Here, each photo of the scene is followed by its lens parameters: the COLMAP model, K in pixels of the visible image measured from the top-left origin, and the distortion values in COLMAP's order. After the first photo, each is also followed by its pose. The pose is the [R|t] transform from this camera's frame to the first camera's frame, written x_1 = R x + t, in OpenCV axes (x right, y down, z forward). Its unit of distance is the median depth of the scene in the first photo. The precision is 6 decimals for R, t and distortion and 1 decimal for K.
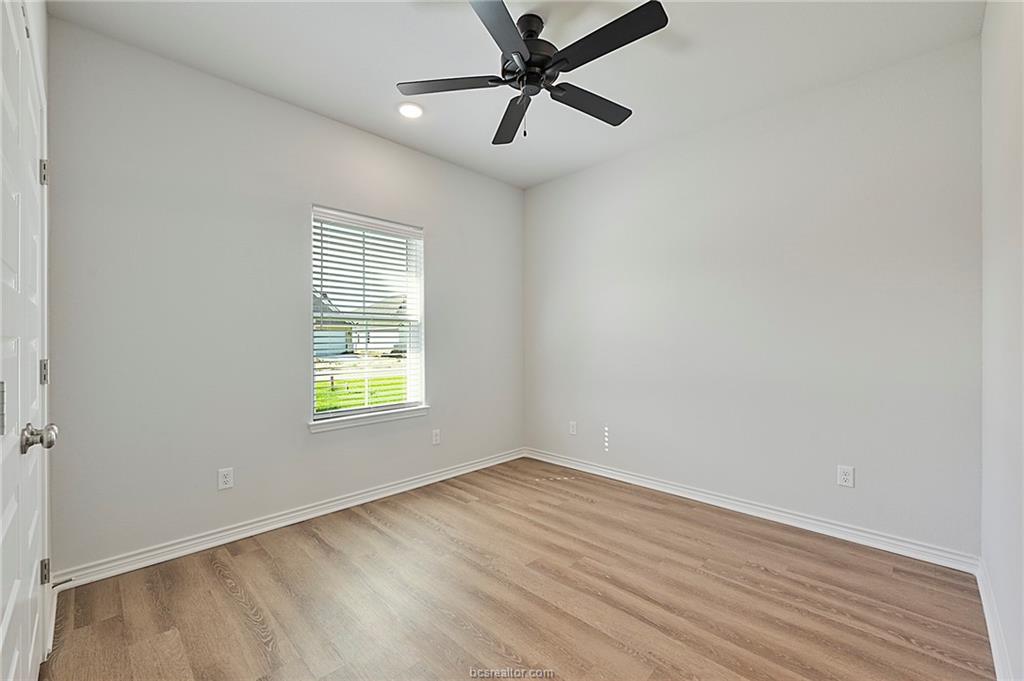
lens RADIAL K [[422.4, 0, 511.7], [0, 422.4, 340.8], [0, 0, 1]] dist [-0.000069, -0.000047]
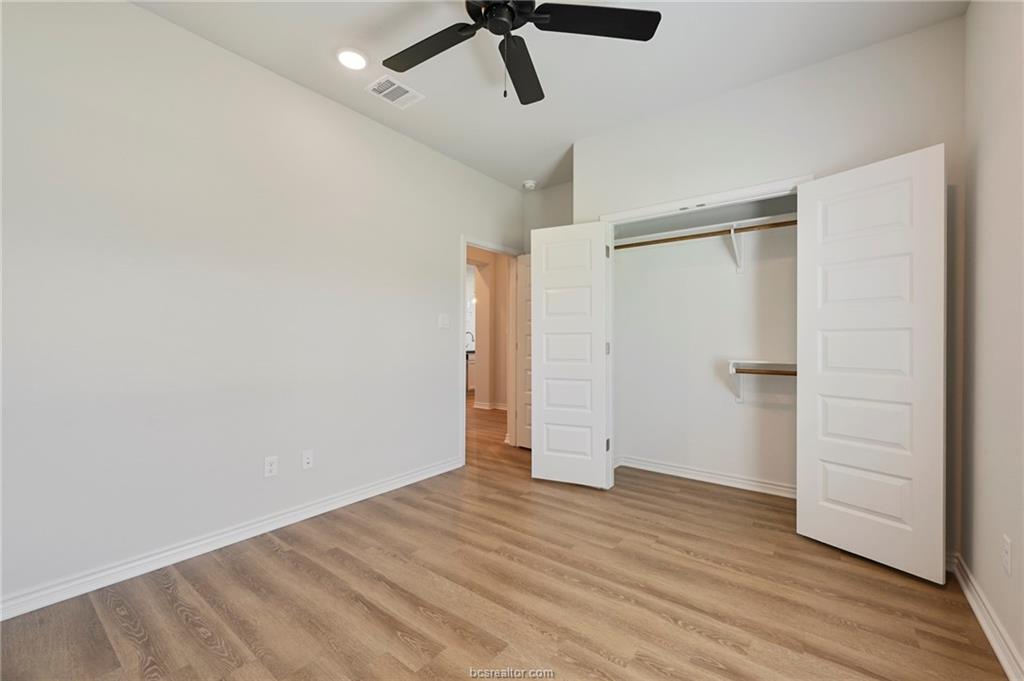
lens RADIAL K [[422.4, 0, 511.9], [0, 422.4, 340.6], [0, 0, 1]] dist [-0.000069, -0.000047]
pose [[-0.992558, -0.001220, -0.121766, 0.128776], [-0.001230, 0.999999, 0.000011, 0.028051], [0.121766, 0.000160, -0.992559, 1.941473]]
